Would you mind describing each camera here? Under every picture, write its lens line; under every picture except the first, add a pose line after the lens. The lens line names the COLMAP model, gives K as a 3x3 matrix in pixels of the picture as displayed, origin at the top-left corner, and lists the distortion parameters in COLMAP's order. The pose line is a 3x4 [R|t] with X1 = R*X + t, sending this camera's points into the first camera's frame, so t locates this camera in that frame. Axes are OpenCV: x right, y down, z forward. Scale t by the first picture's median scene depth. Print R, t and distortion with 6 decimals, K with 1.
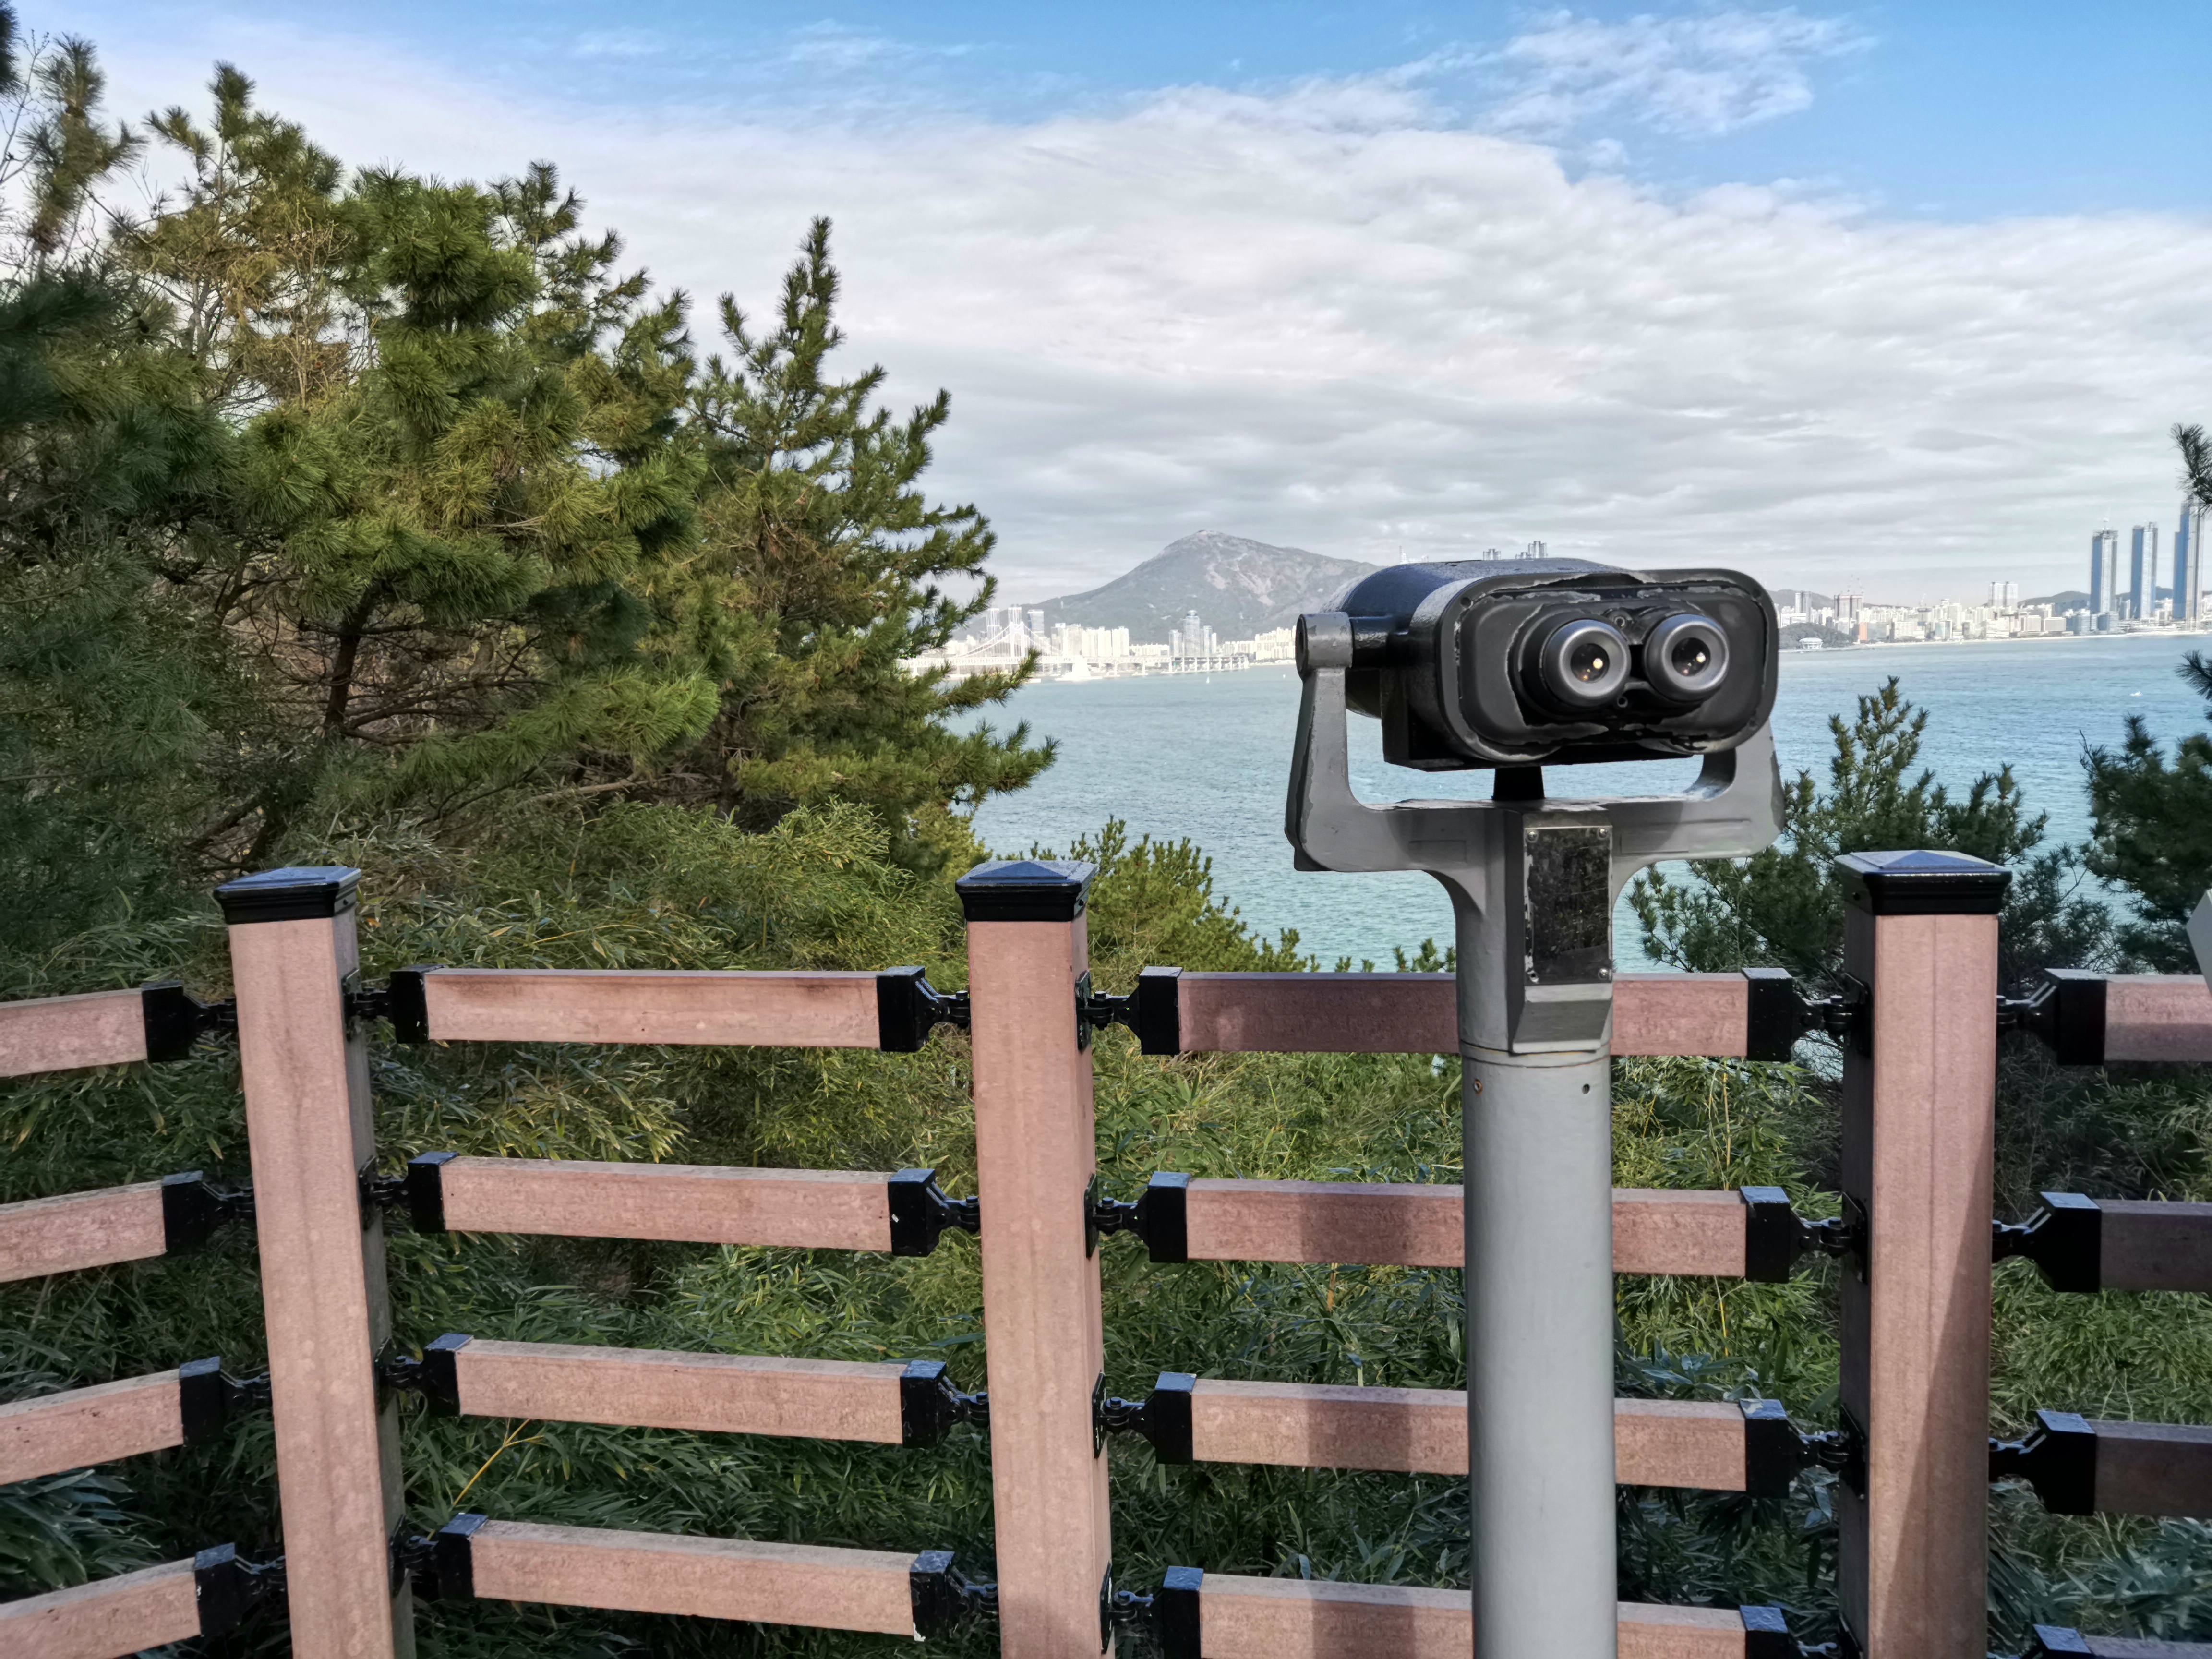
lens RADIAL K [[1778.3, 0, 1106.0], [0, 1778.3, 870.5], [0, 0, 1]] dist [-0.005084, 0.048099]
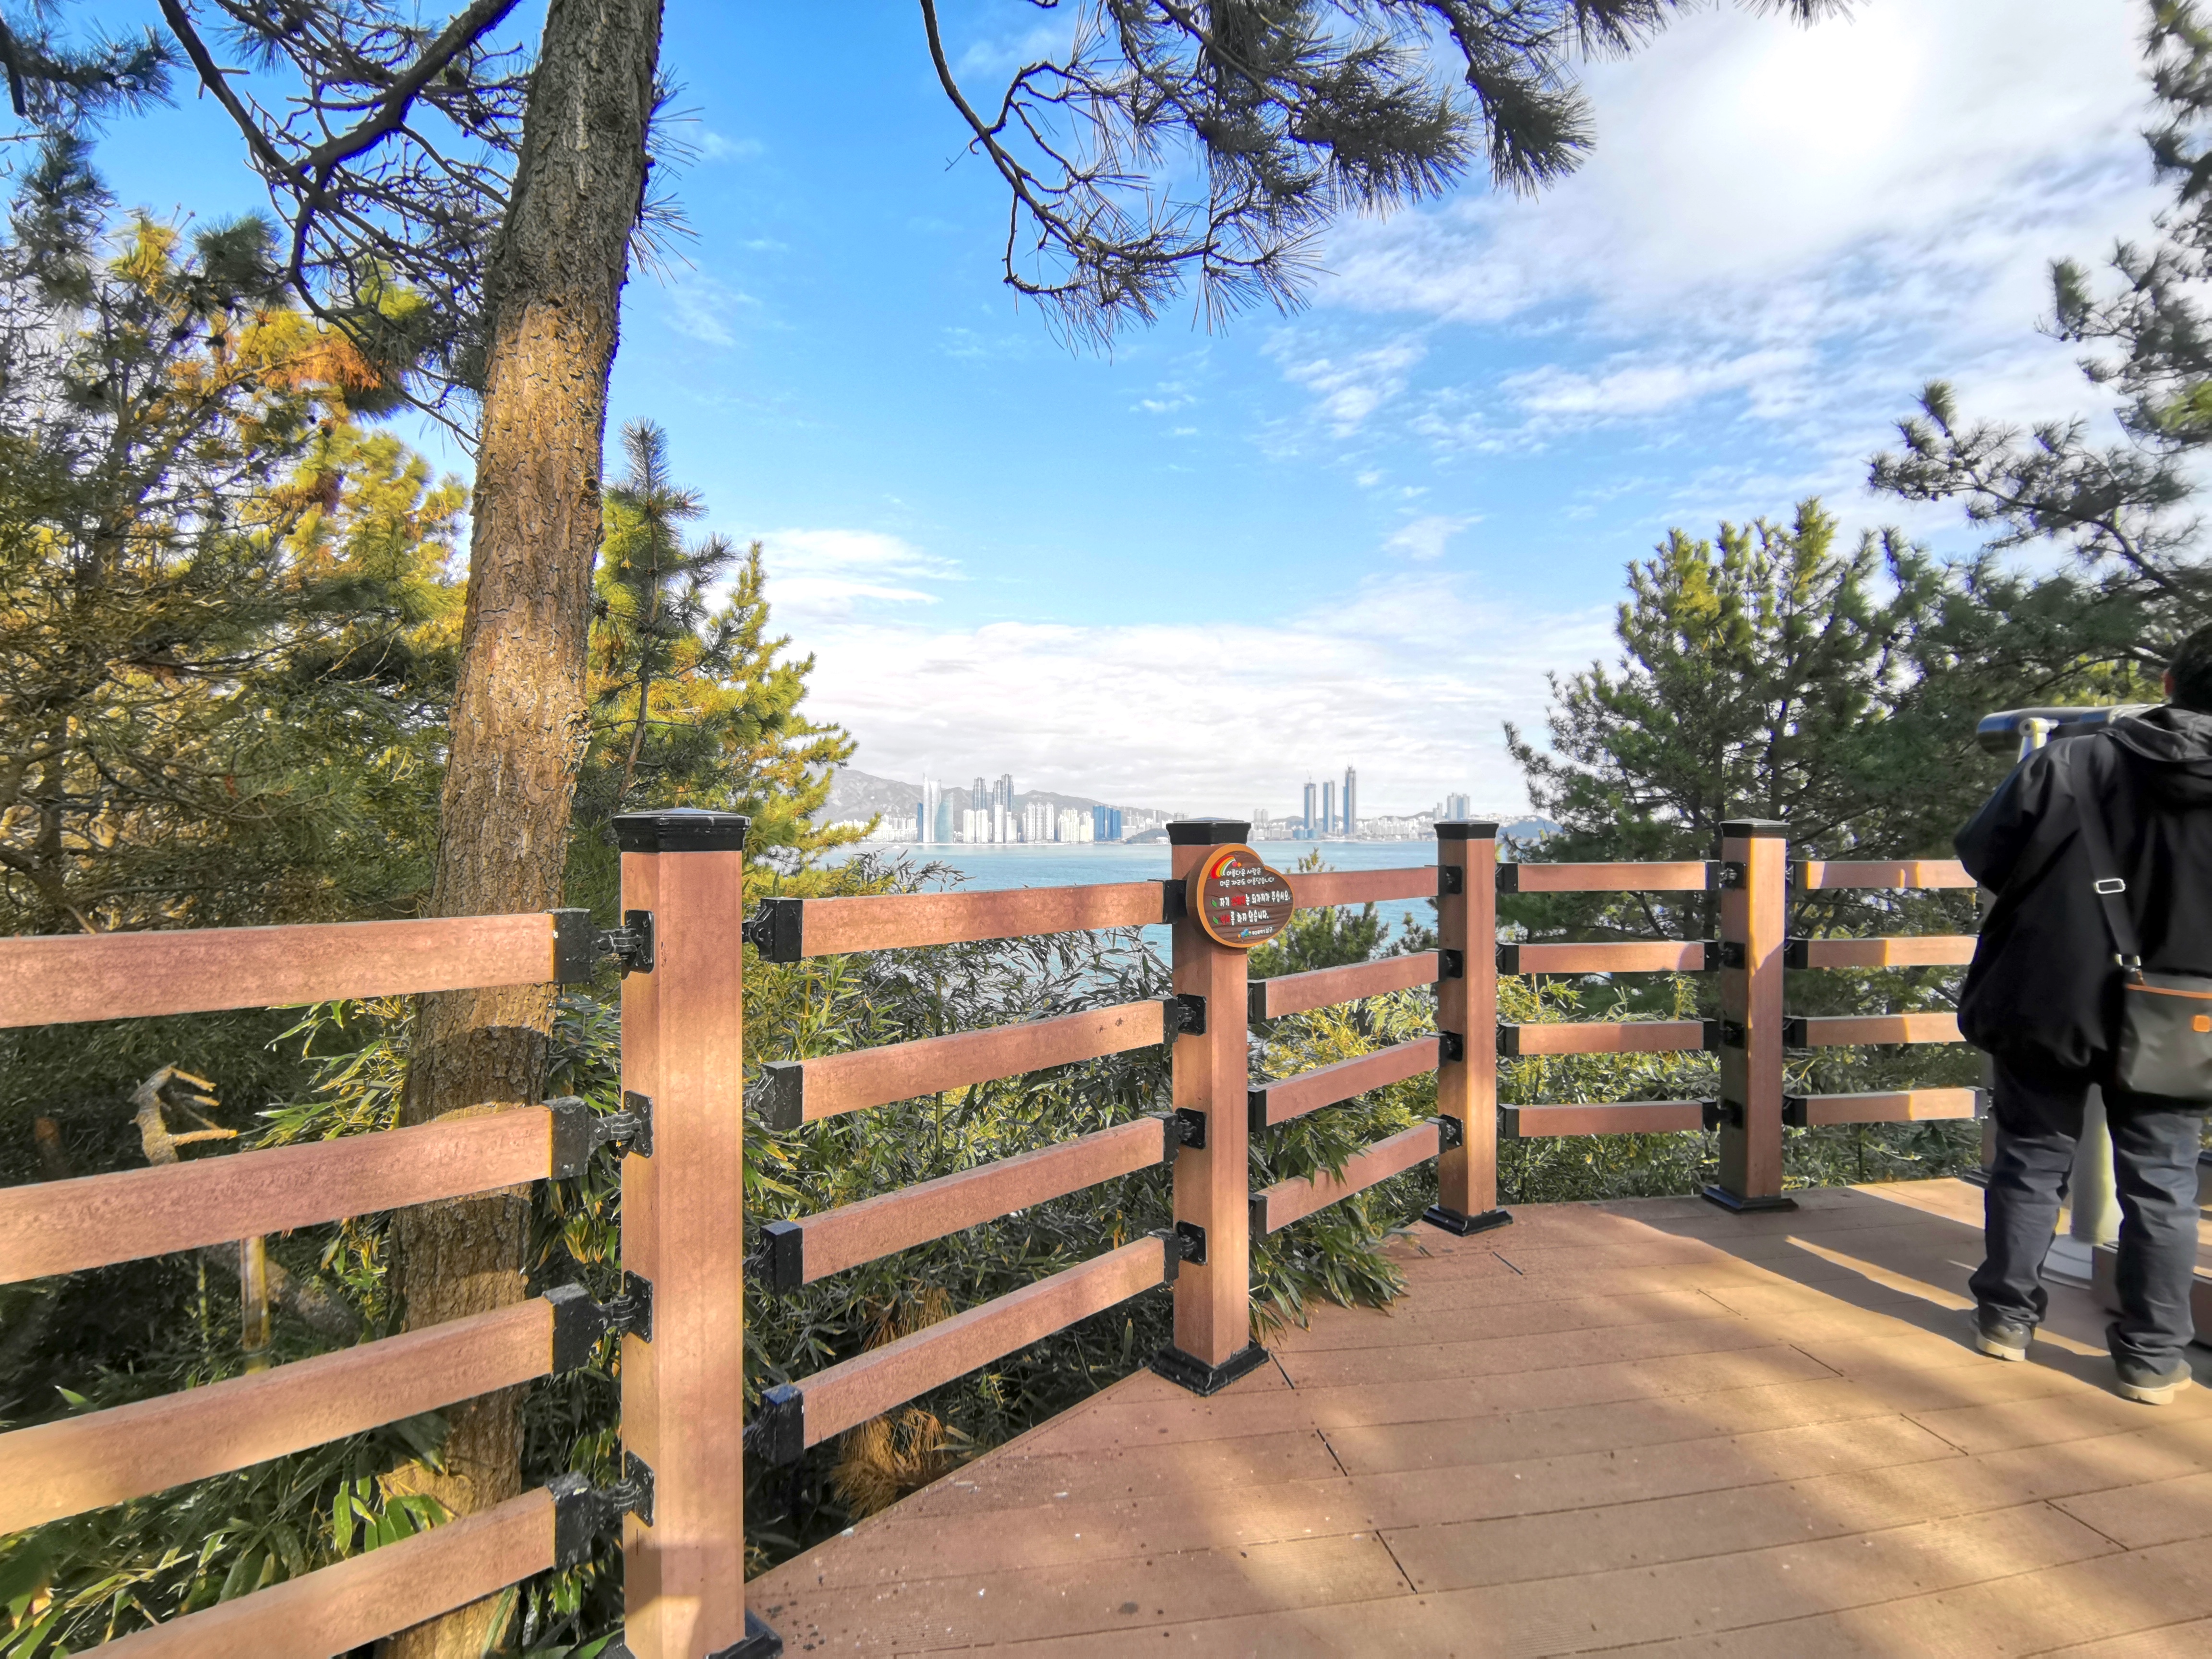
lens RADIAL K [[1119.1, 0, 1120.4], [0, 1119.1, 834.5], [0, 0, 1]] dist [0.011910, 0.001398]
pose [[0.942894, 0.030118, 0.331728, -0.160026], [0.011657, 0.992310, -0.123224, 0.022538], [-0.332888, 0.120054, 0.935293, -0.026161]]
